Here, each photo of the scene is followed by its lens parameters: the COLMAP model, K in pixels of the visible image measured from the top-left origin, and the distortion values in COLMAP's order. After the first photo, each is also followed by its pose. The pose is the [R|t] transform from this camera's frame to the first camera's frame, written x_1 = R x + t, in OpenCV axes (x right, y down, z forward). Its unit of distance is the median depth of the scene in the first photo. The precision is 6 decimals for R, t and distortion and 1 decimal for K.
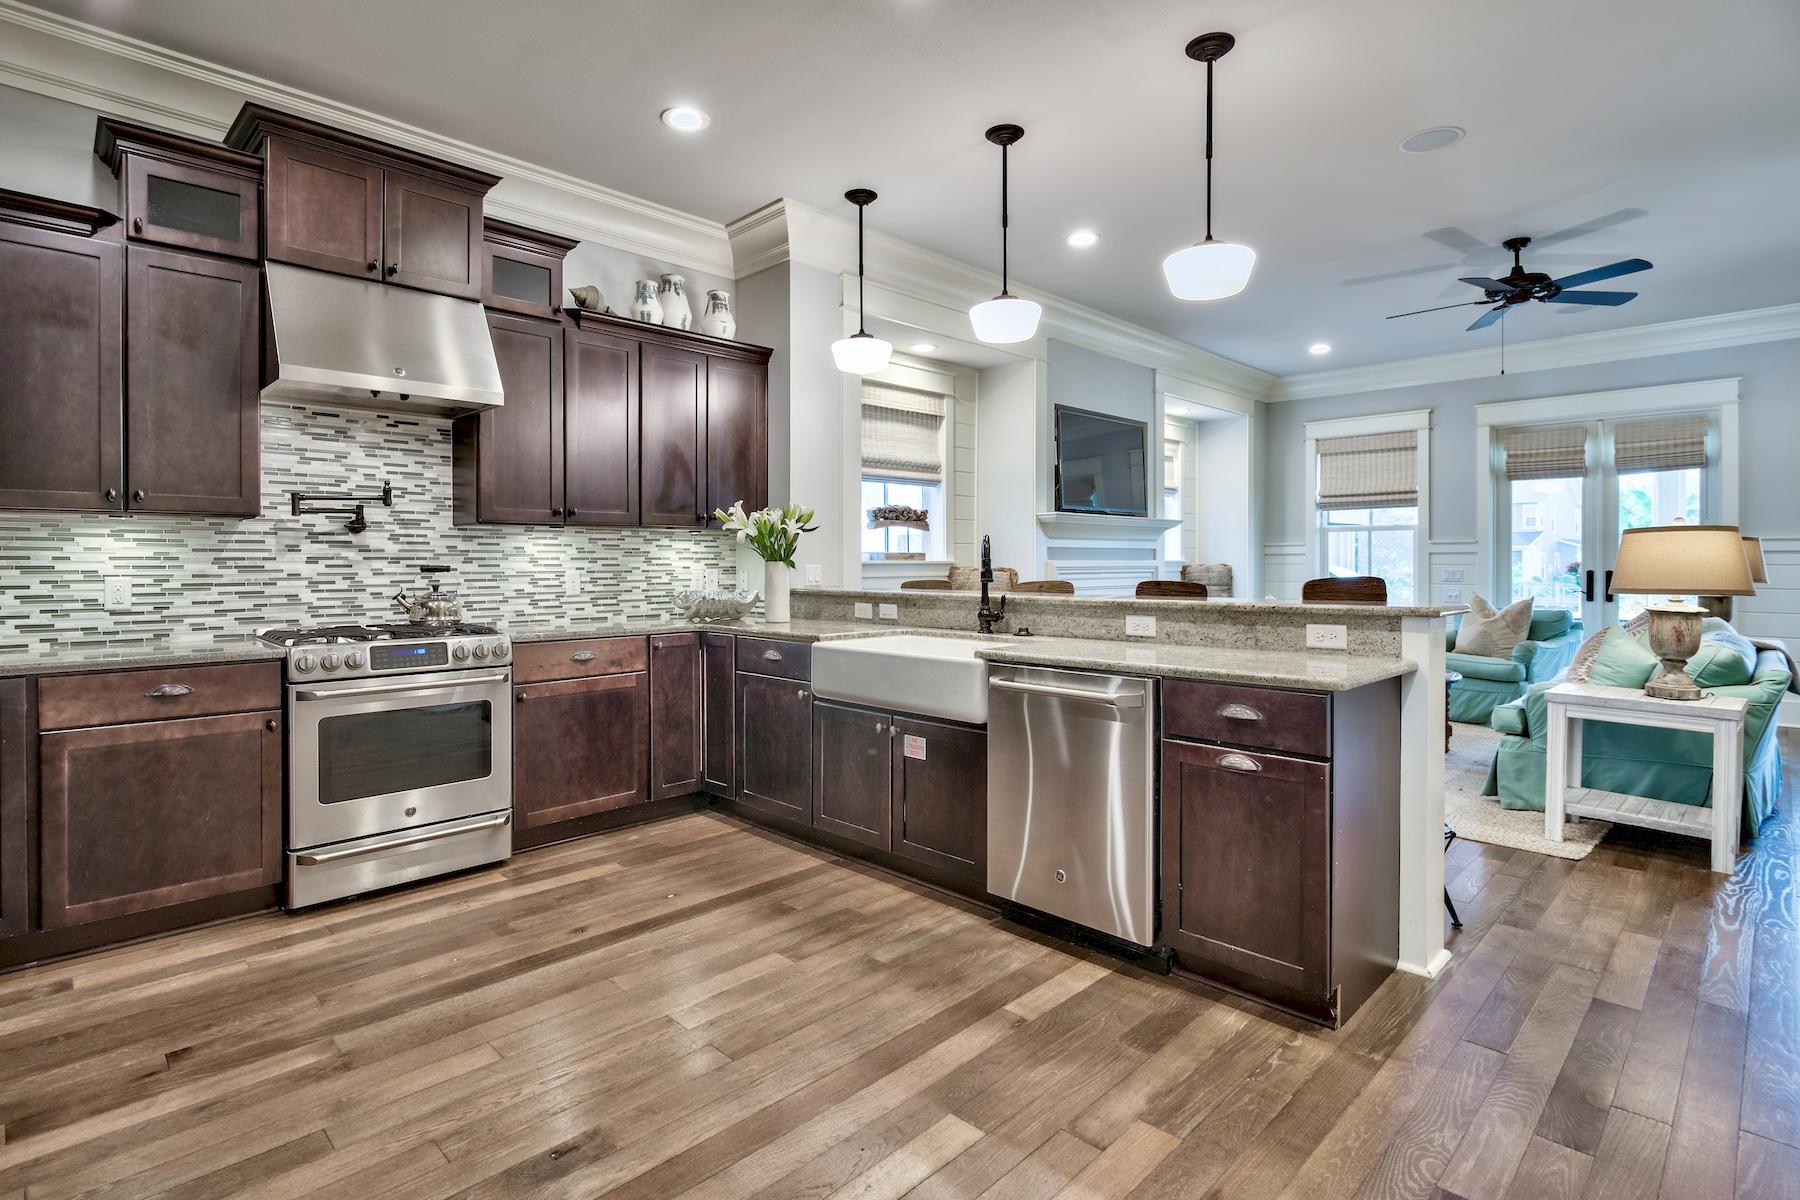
lens RADIAL K [[911.4, 0, 899.1], [0, 911.4, 563.8], [0, 0, 1]] dist [-0.006486, 0.001025]
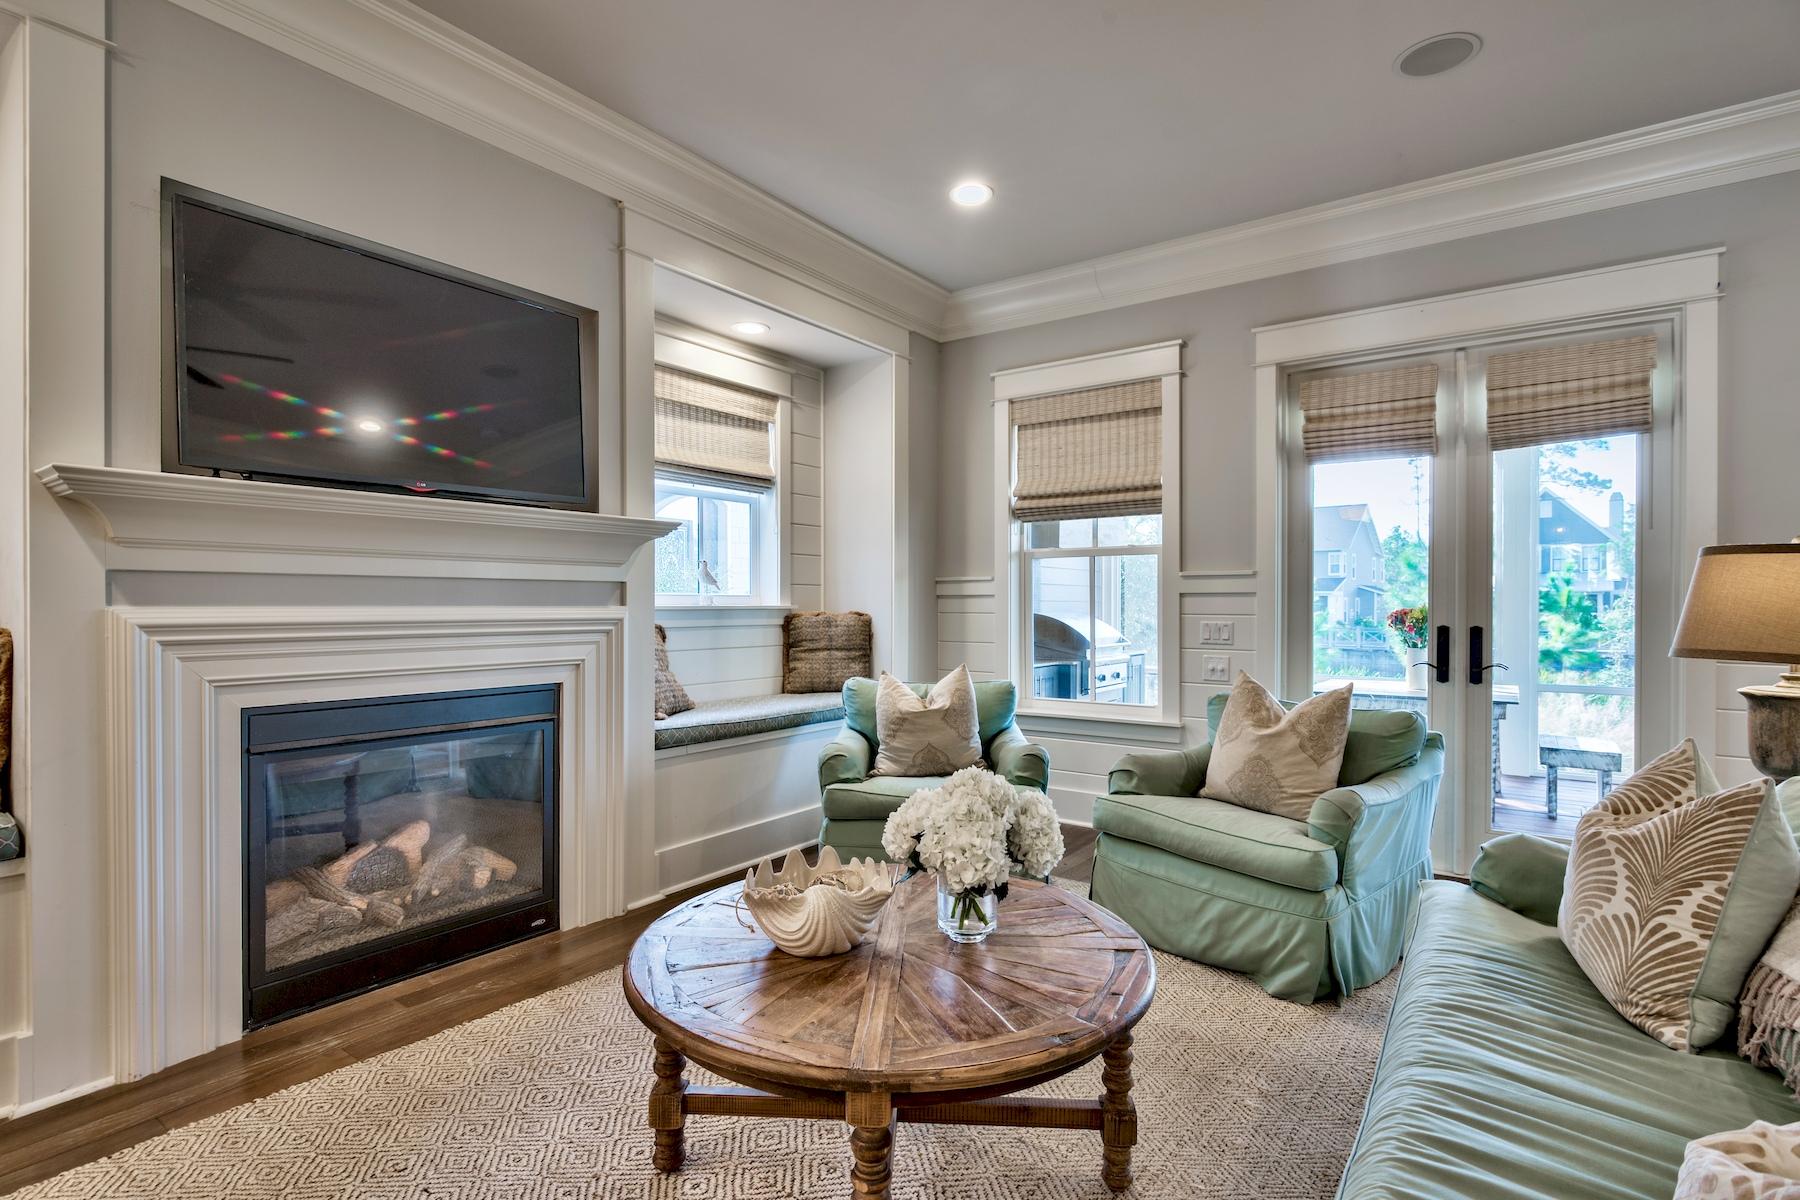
lens RADIAL K [[911.4, 0, 901.9], [0, 911.4, 605.0], [0, 0, 1]] dist [-0.006486, 0.001025]
pose [[0.986619, 0.002151, 0.163030, 0.352473], [-0.001694, 0.999994, -0.002939, -0.003199], [-0.163036, 0.002623, 0.986617, 0.516636]]
